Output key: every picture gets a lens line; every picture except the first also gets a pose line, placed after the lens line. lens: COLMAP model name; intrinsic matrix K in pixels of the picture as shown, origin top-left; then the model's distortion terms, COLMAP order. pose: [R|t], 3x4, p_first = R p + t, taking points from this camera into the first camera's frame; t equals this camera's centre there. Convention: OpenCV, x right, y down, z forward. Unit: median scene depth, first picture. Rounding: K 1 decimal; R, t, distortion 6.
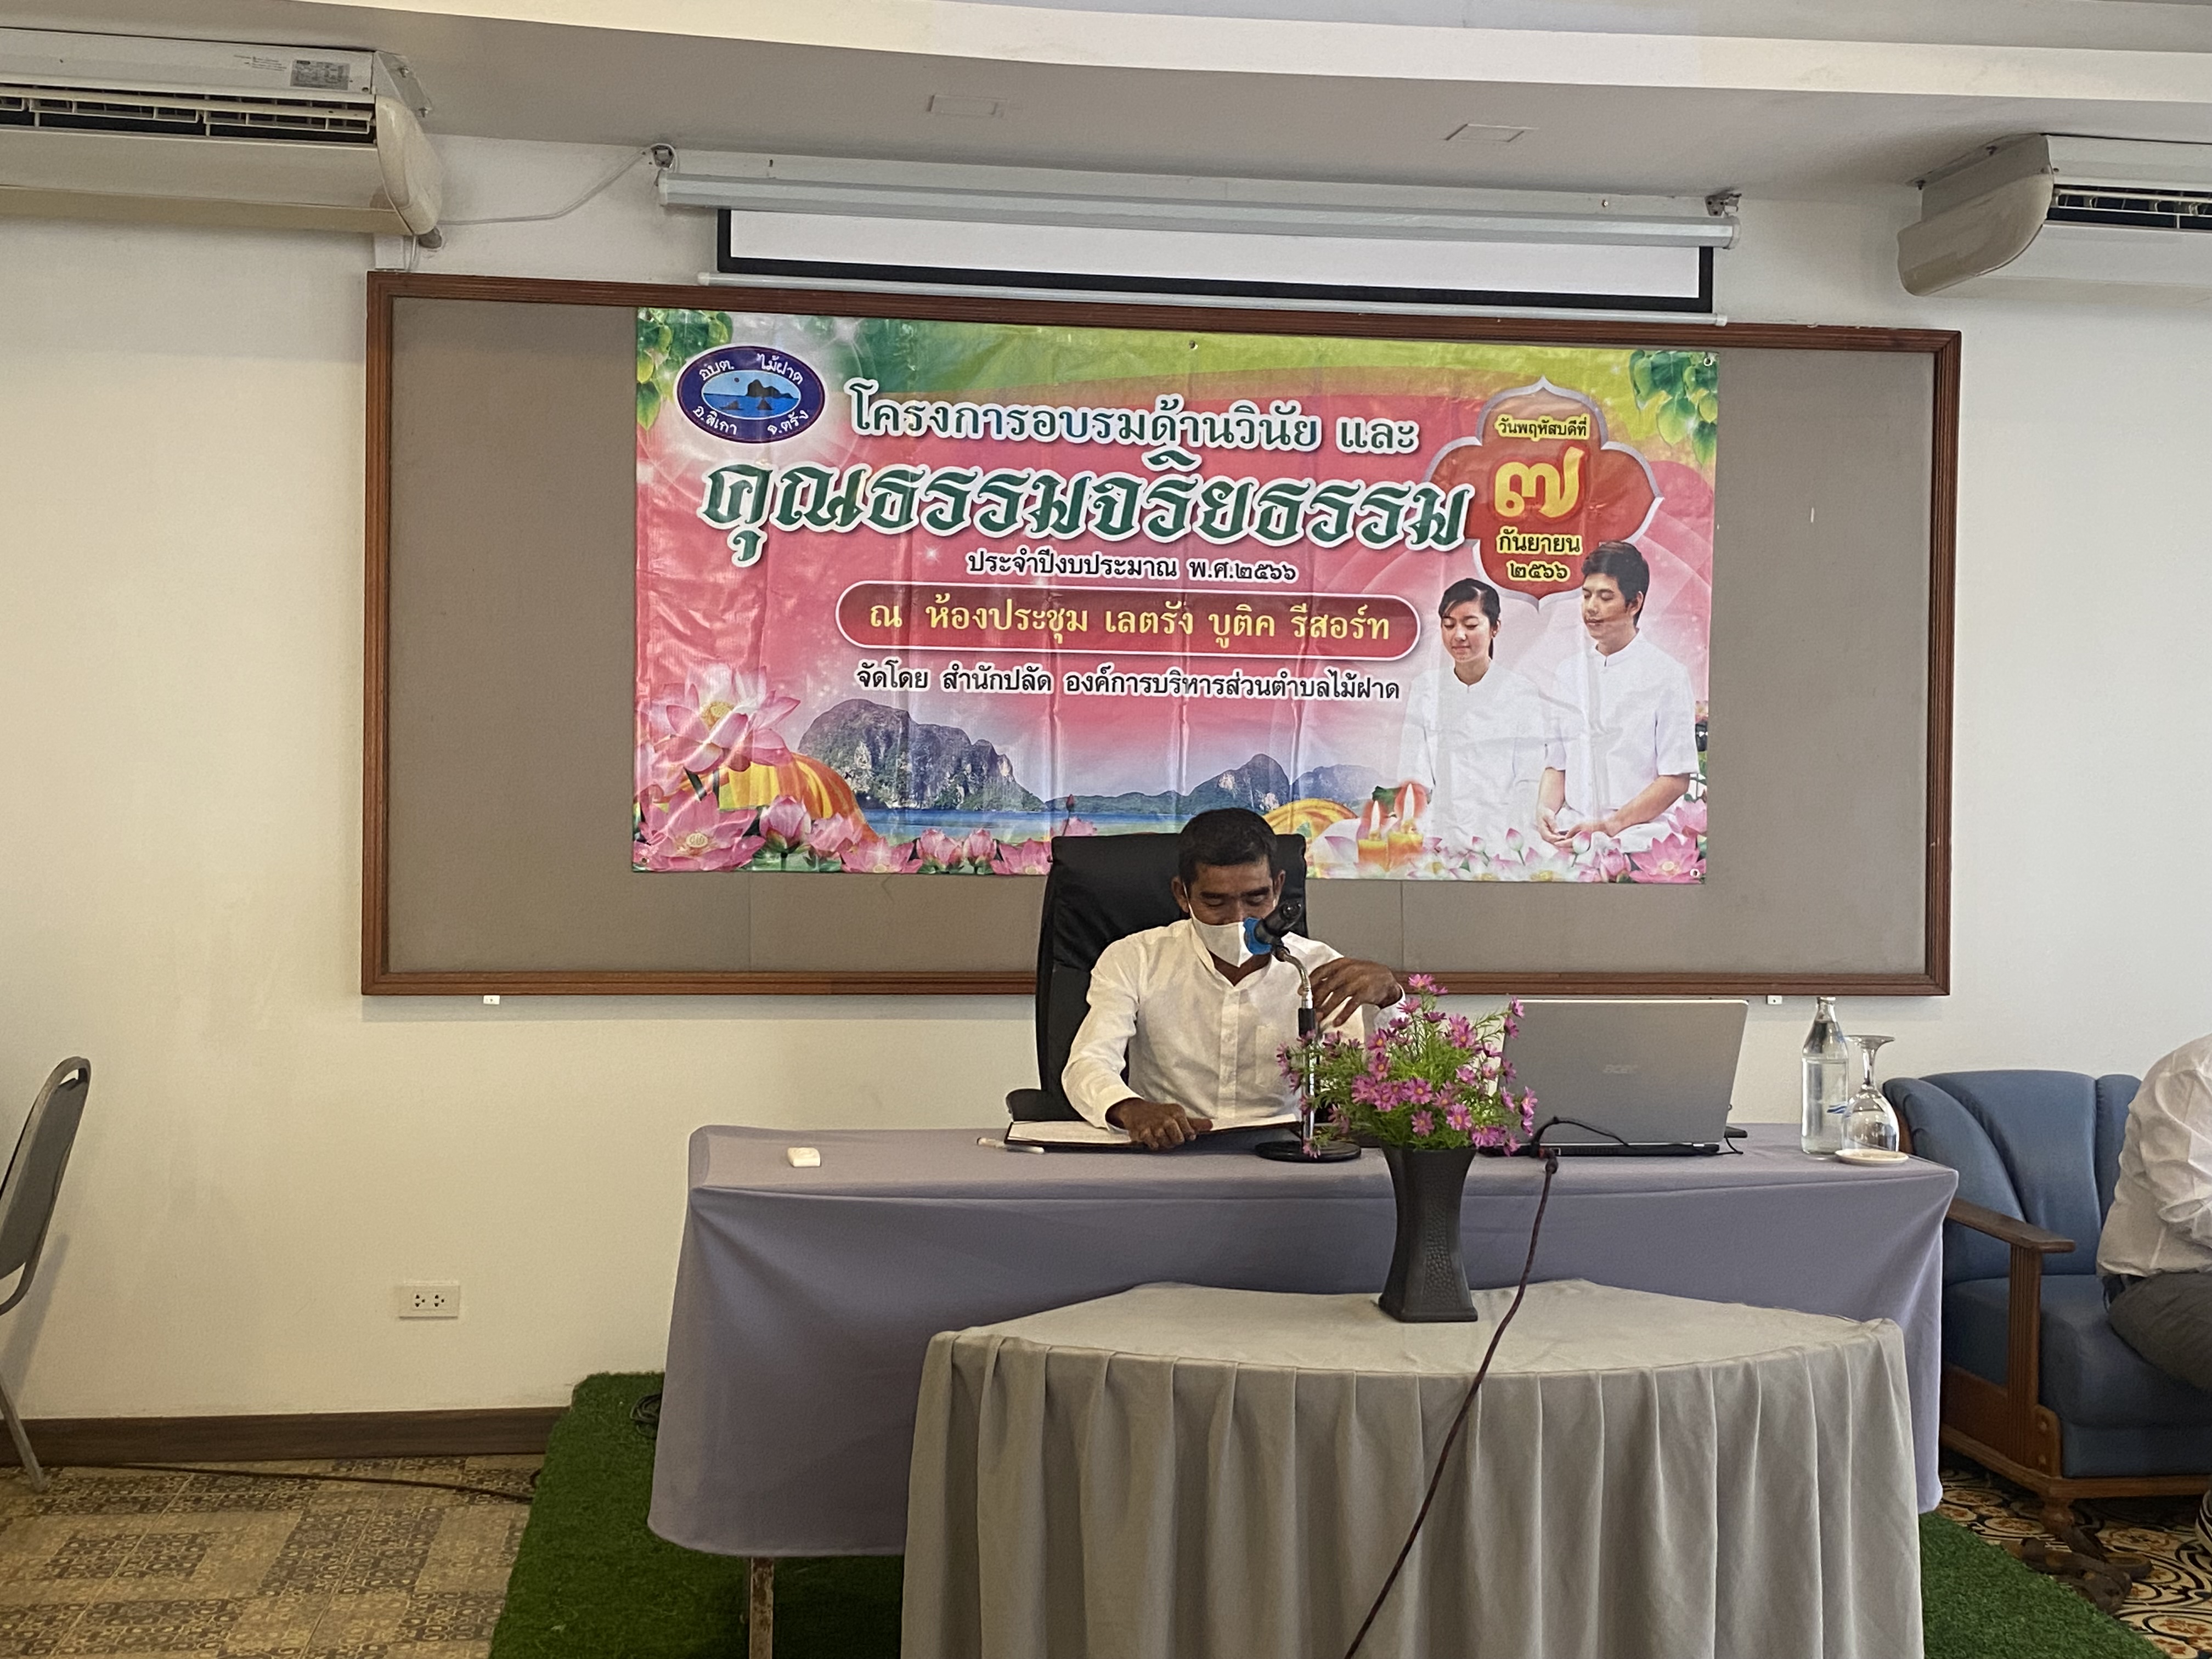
lens RADIAL K [[2604.3, 0, 1113.1], [0, 2604.3, 790.3], [0, 0, 1]] dist [0.059557, 0.000000]
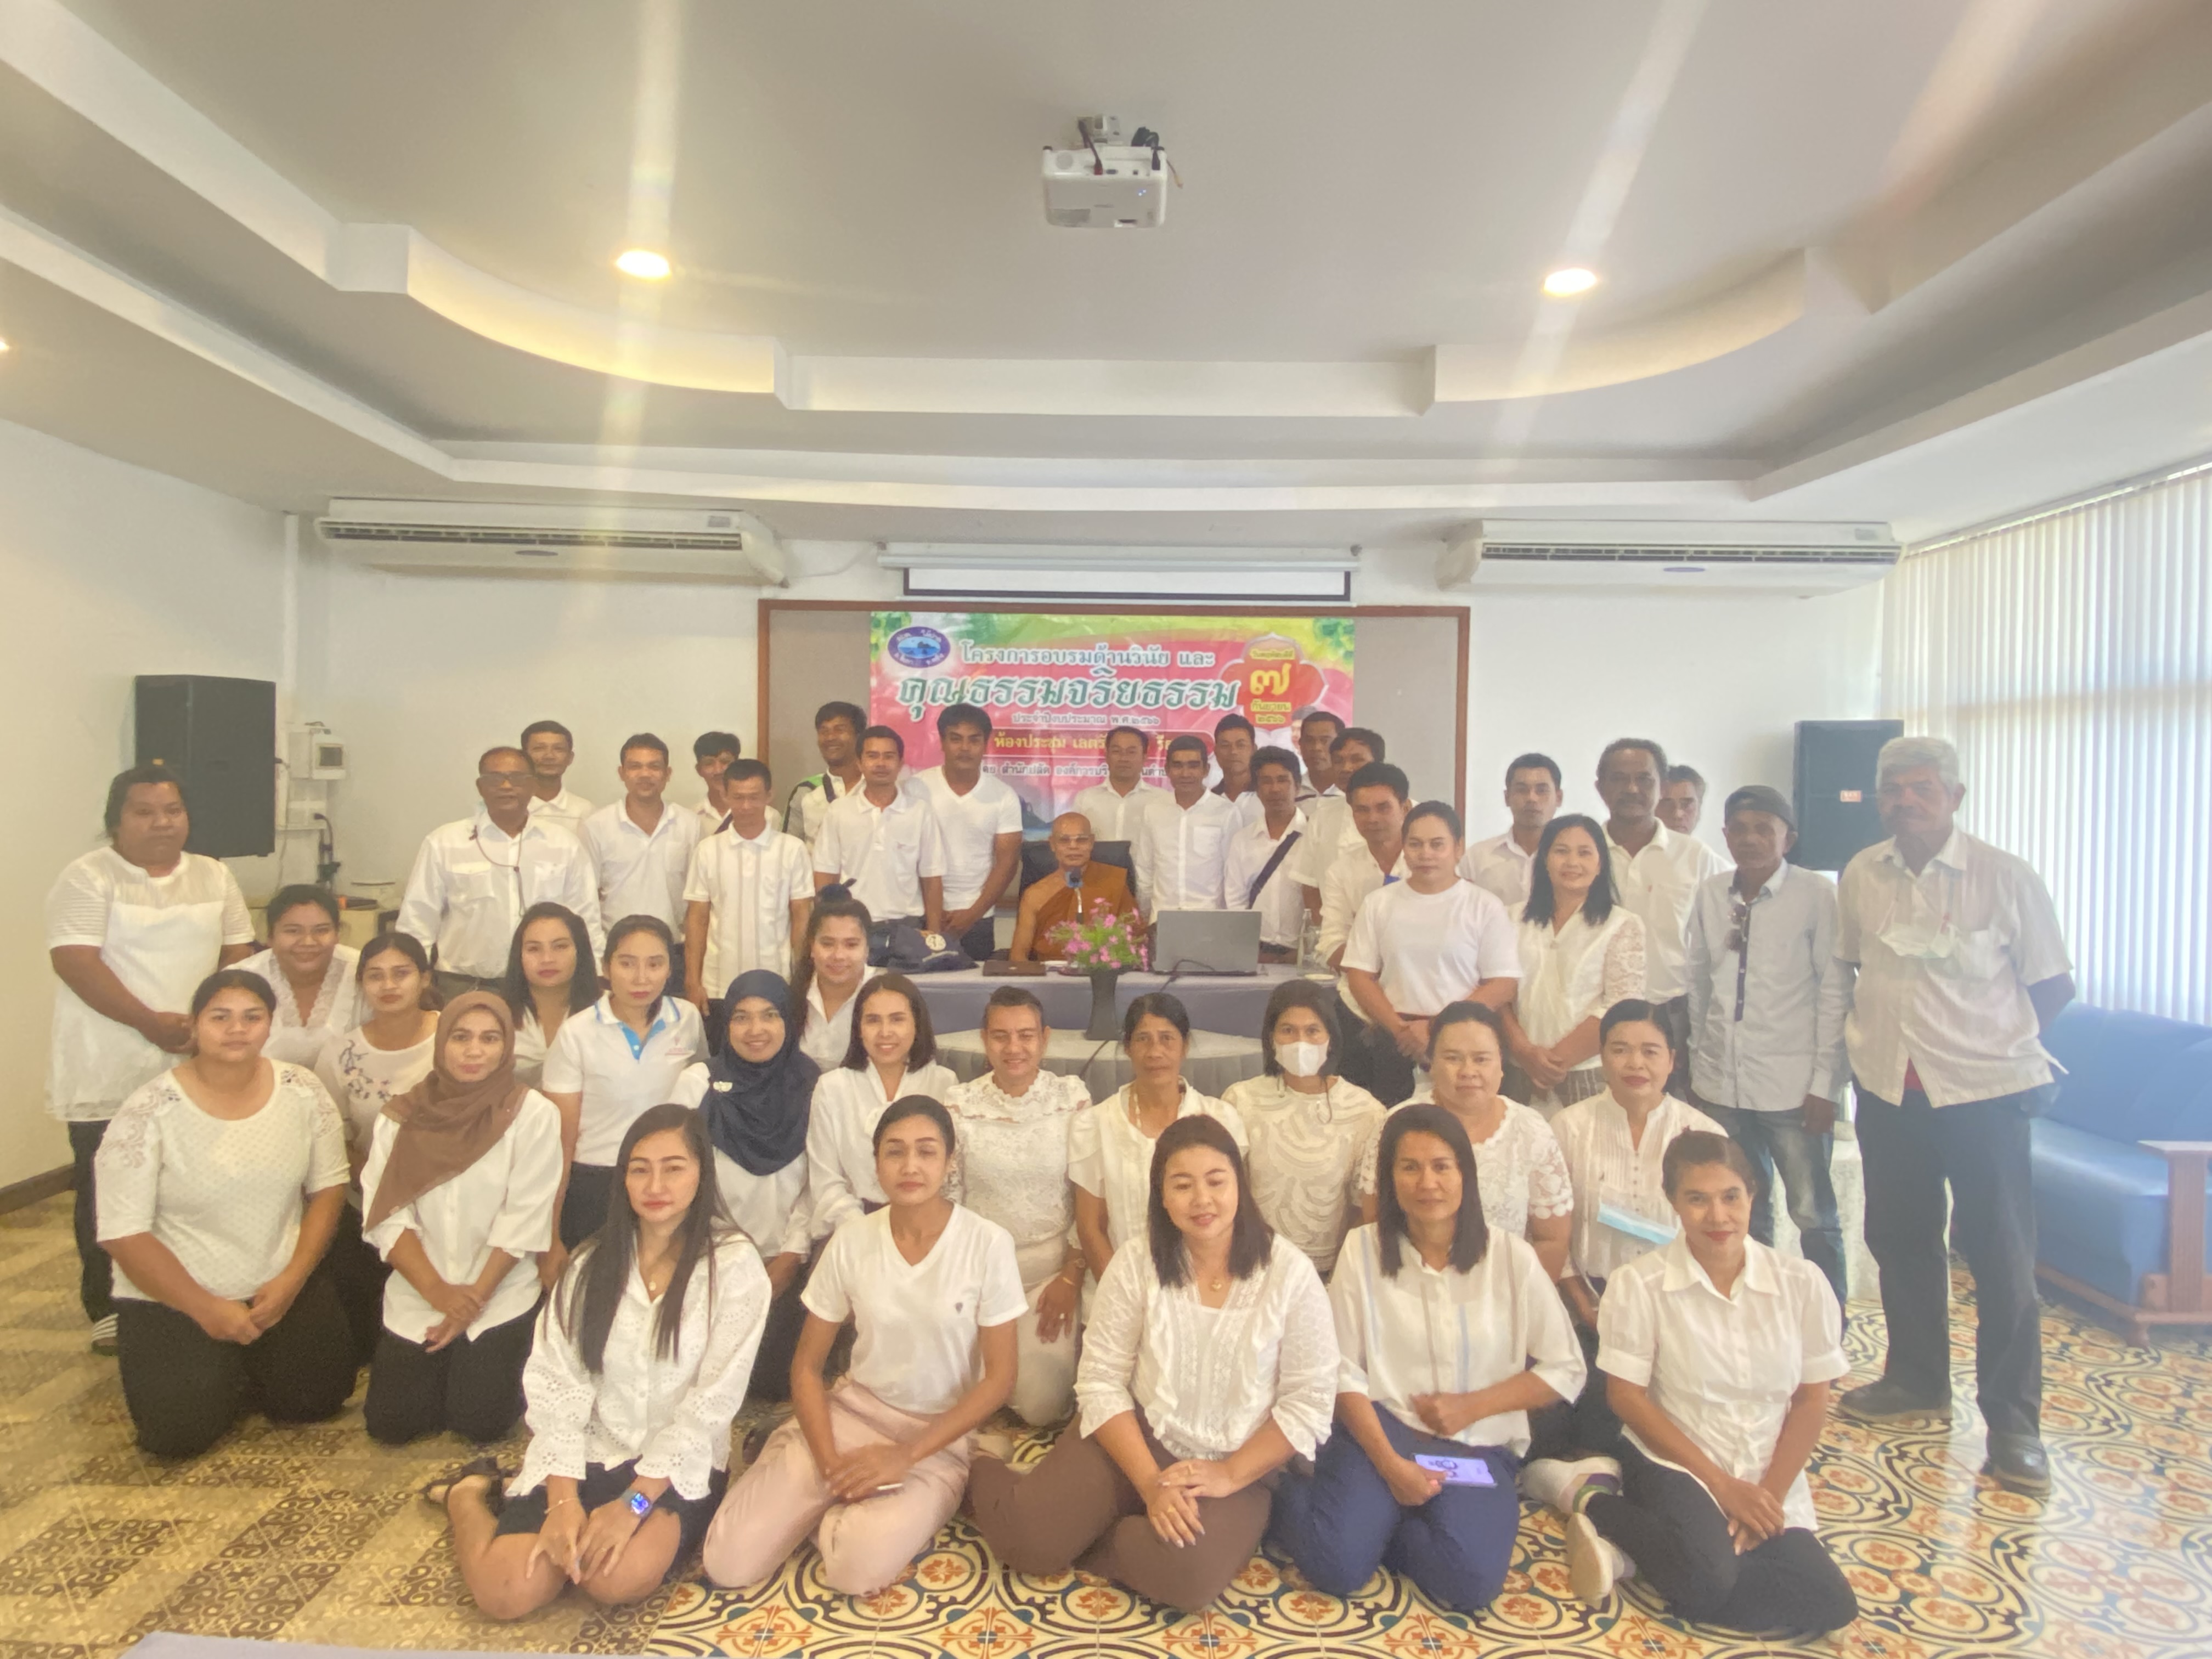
lens RADIAL K [[1280.5, 0, 1092.8], [0, 1280.5, 821.4], [0, 0, 1]] dist [0.063520, -0.007277]
pose [[0.989840, 0.000398, -0.142188, 0.175047], [0.000694, 0.999971, 0.007634, -0.005557], [0.142187, -0.007655, 0.989810, -0.106654]]
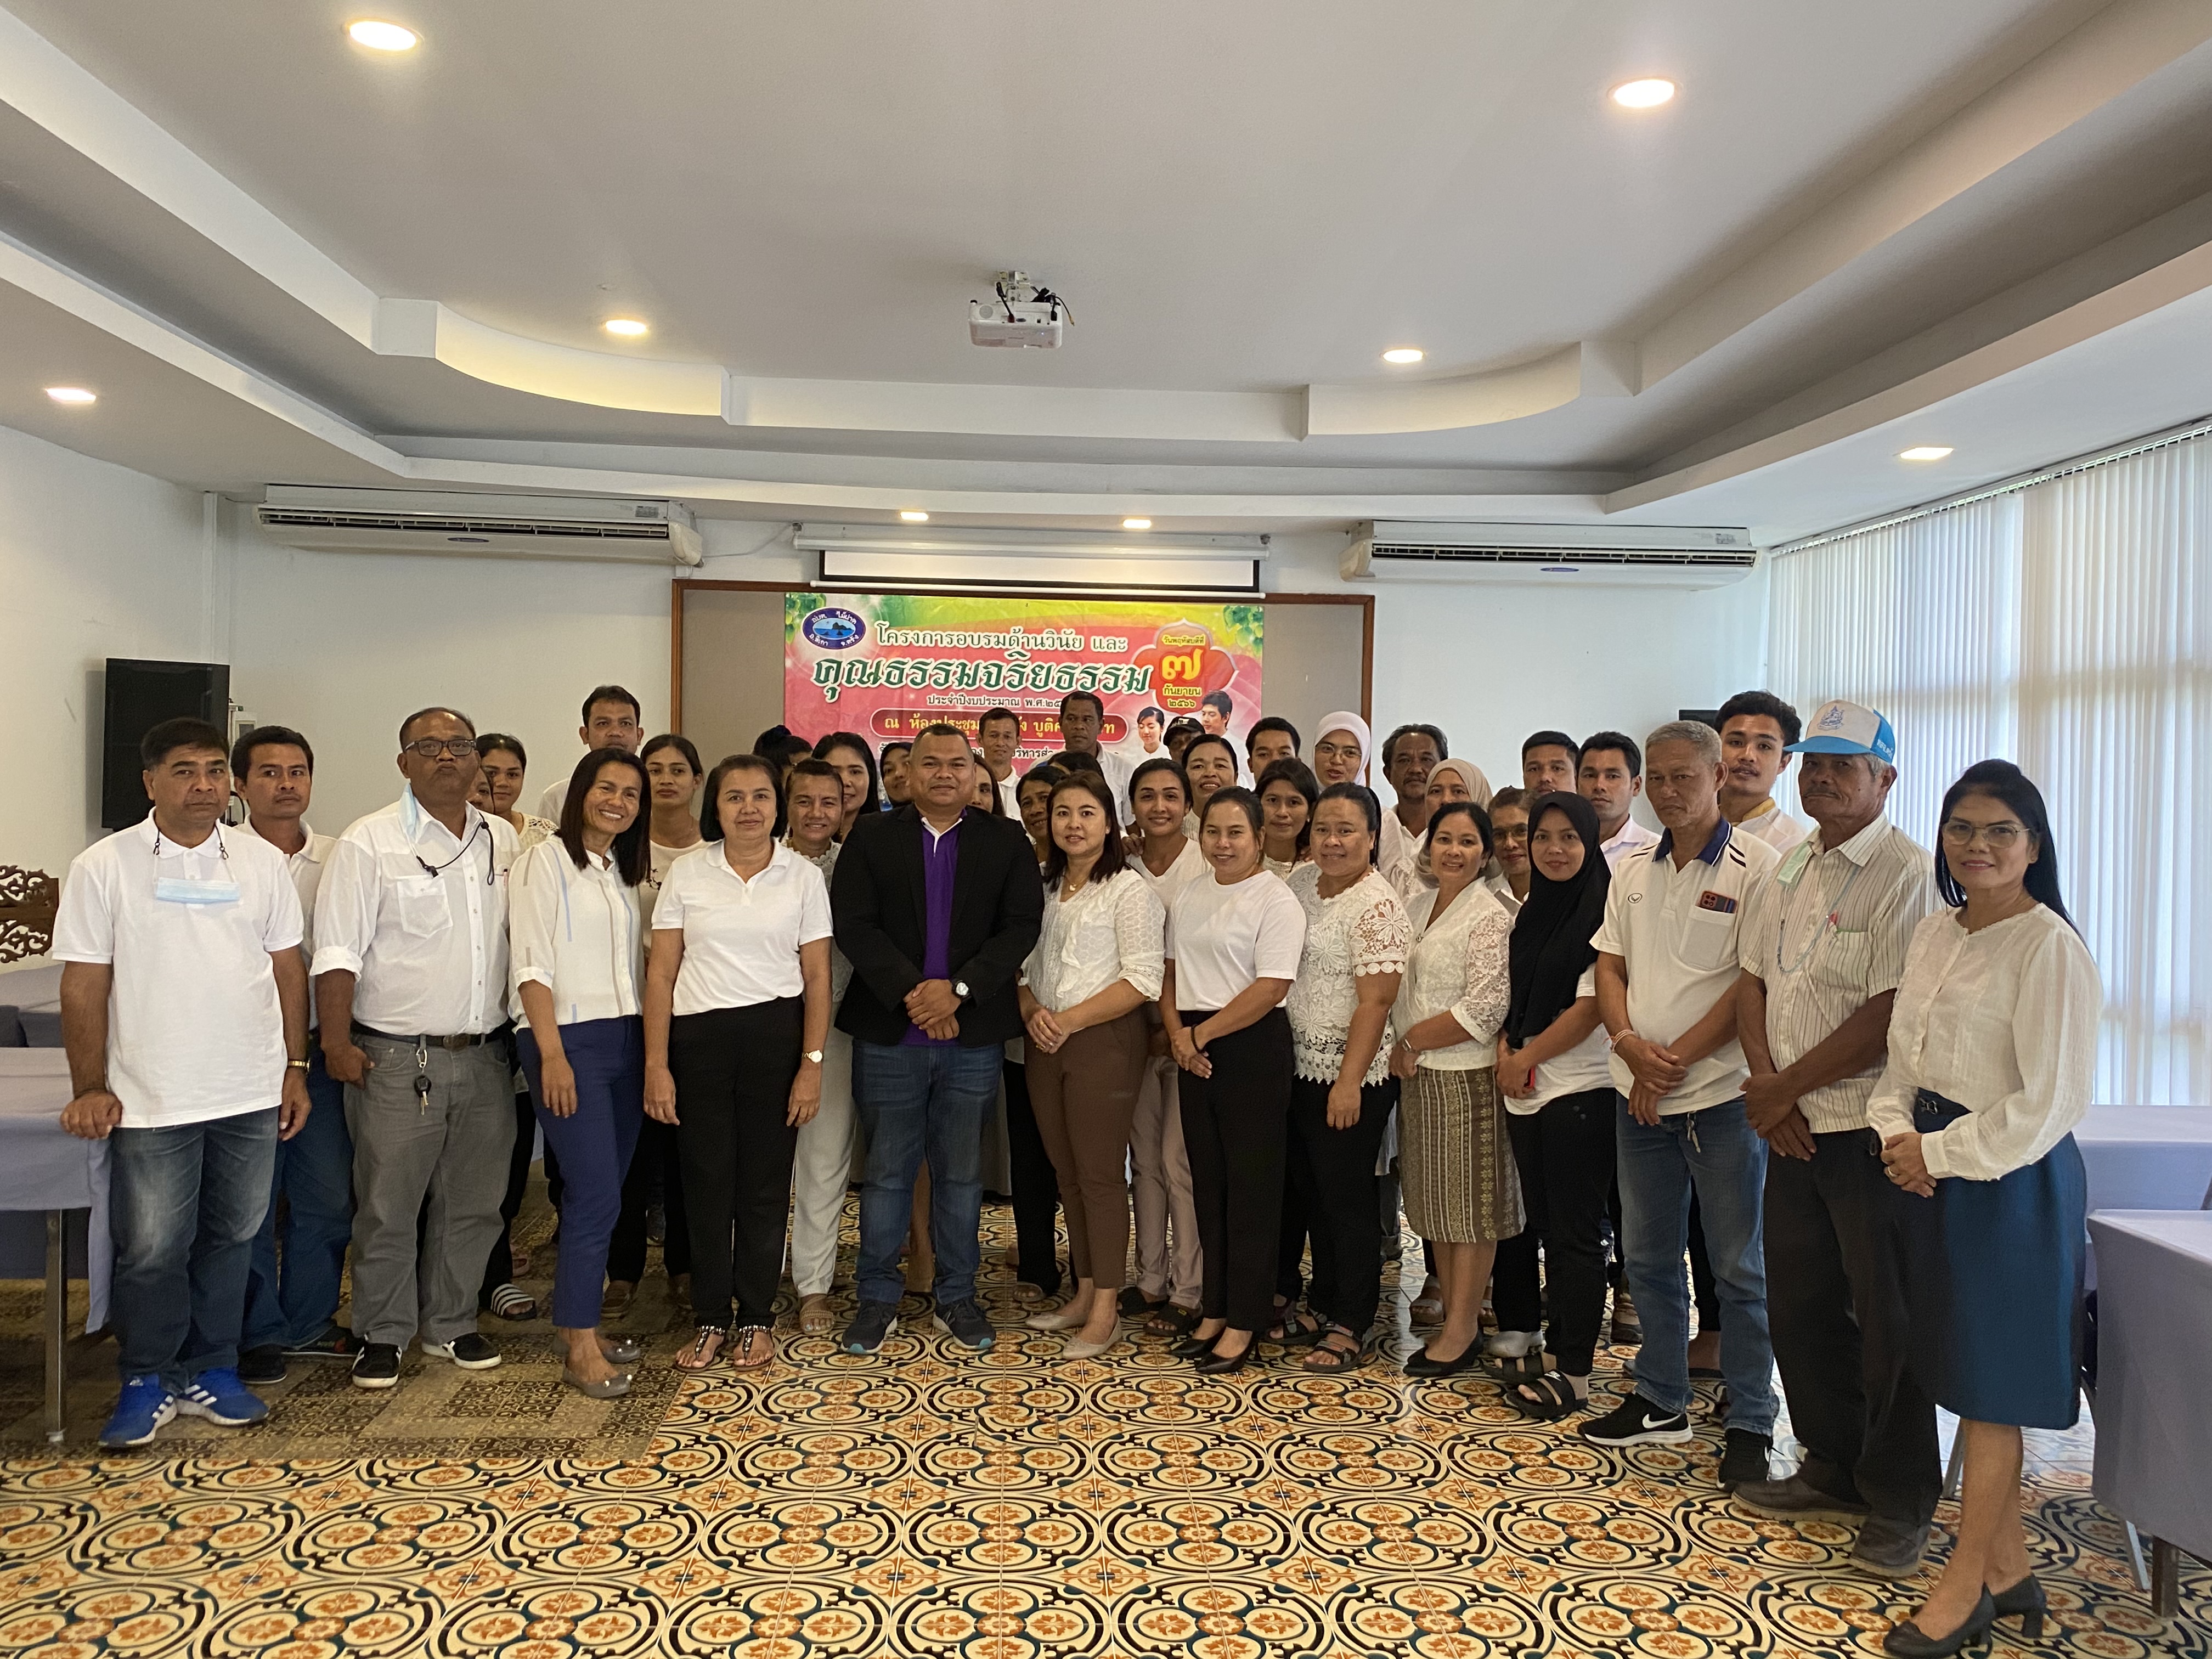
lens RADIAL K [[1802.4, 0, 1094.5], [0, 1802.4, 763.0], [0, 0, 1]] dist [0.106277, -0.001292]
pose [[0.995503, 0.004975, -0.094597, 0.244984], [-0.006793, 0.999798, -0.018907, -0.002597], [0.094484, 0.019465, 0.995336, -0.579850]]
